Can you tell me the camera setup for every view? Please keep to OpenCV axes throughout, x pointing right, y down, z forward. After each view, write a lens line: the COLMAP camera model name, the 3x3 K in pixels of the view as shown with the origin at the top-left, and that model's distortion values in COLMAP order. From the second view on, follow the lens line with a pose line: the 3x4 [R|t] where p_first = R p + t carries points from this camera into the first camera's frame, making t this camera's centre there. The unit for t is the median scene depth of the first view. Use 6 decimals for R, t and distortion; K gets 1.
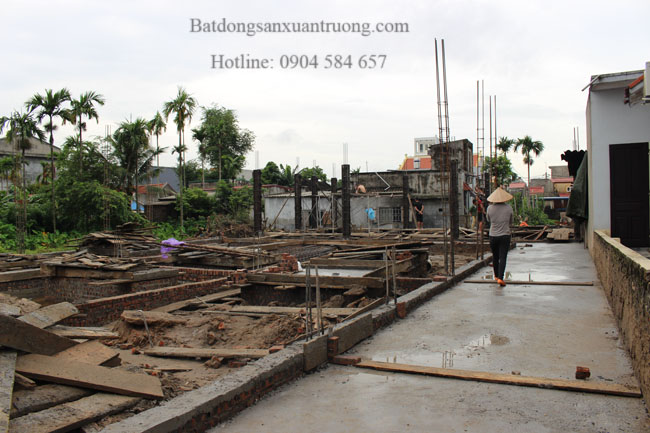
lens RADIAL K [[533.5, 0, 323.9], [0, 533.5, 216.7], [0, 0, 1]] dist [-0.155869, 0.127289]
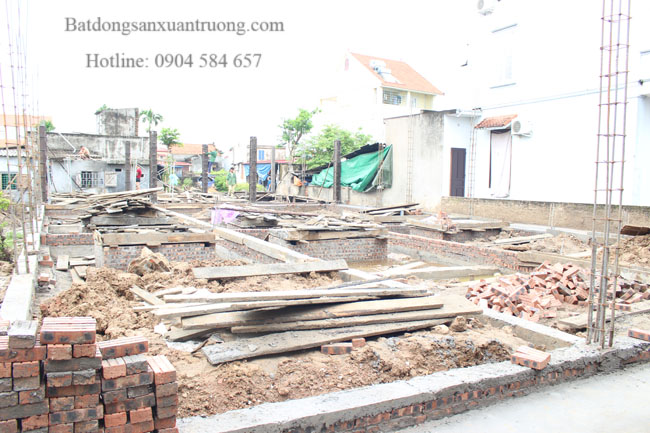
lens RADIAL K [[533.5, 0, 320.6], [0, 533.5, 215.8], [0, 0, 1]] dist [-0.155869, 0.127289]
pose [[0.587531, -0.032780, 0.808537, -0.454025], [-0.021658, 0.998184, 0.056207, 0.001197], [-0.808911, -0.050535, 0.585755, 0.110753]]
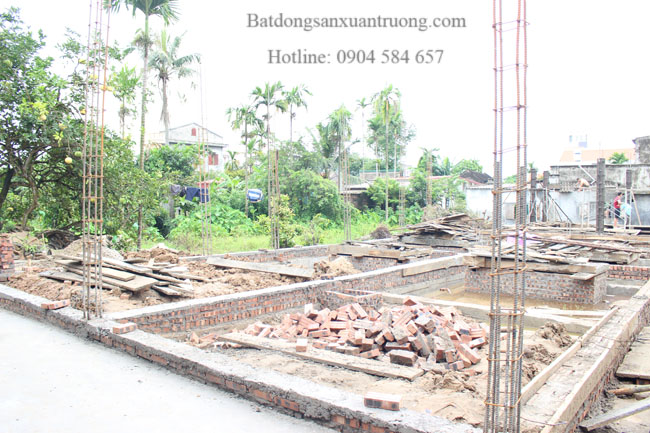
lens RADIAL K [[533.5, 0, 324.7], [0, 533.5, 212.6], [0, 0, 1]] dist [-0.155869, 0.127289]
pose [[0.979223, 0.026897, -0.200997, -0.203151], [-0.024565, 0.999599, 0.014087, 0.000629], [0.201295, -0.008857, 0.979491, -0.022101]]
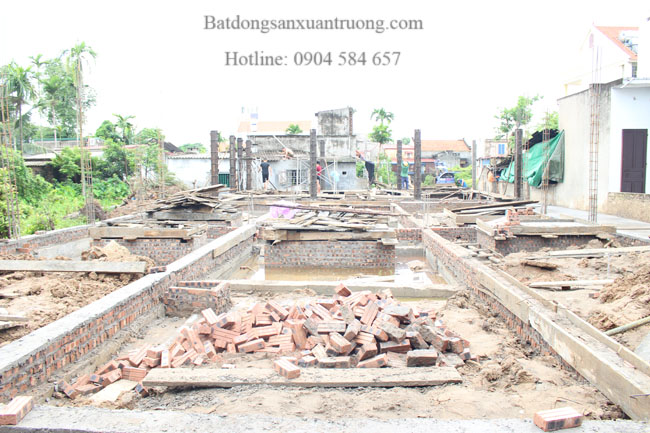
lens RADIAL K [[533.5, 0, 323.1], [0, 533.5, 215.0], [0, 0, 1]] dist [-0.155869, 0.127289]
pose [[0.916644, -0.022999, 0.399041, -0.278482], [-0.004105, 0.997749, 0.066936, 0.000522], [-0.399682, -0.062994, 0.914487, 0.022010]]
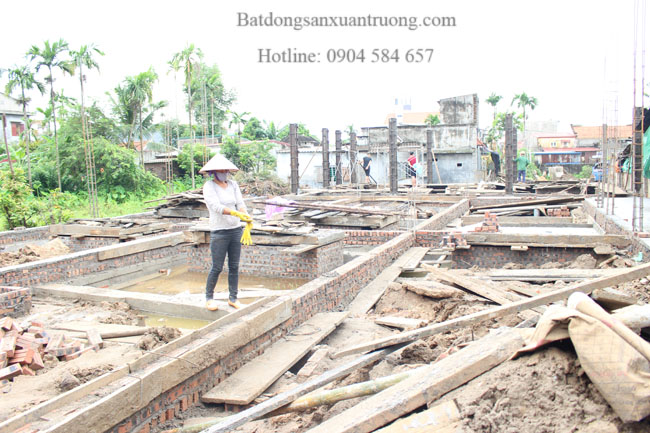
lens RADIAL K [[533.5, 0, 322.9], [0, 533.5, 216.7], [0, 0, 1]] dist [-0.155869, 0.127289]
pose [[0.996517, -0.017908, 0.081446, -0.128483], [0.011151, 0.996514, 0.082679, -0.000244], [-0.082643, -0.081483, 0.993242, 0.031919]]
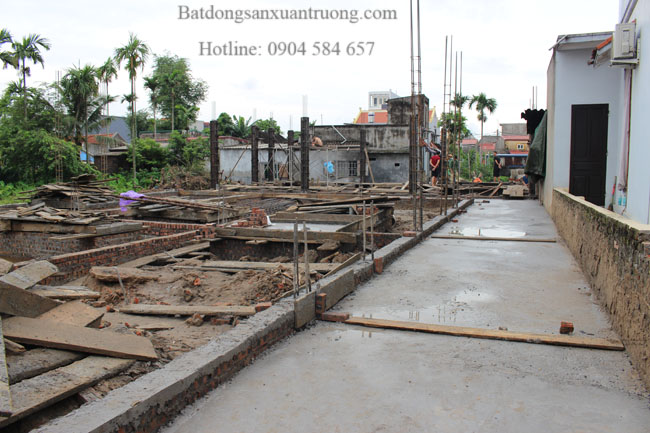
lens RADIAL K [[533.5, 0, 324.3], [0, 533.5, 213.2], [0, 0, 1]] dist [-0.155869, 0.127289]
pose [[0.995642, 0.007328, 0.092971, -0.010682], [-0.014897, 0.996604, 0.080981, -0.000480], [-0.092062, -0.082014, 0.992370, 0.003897]]
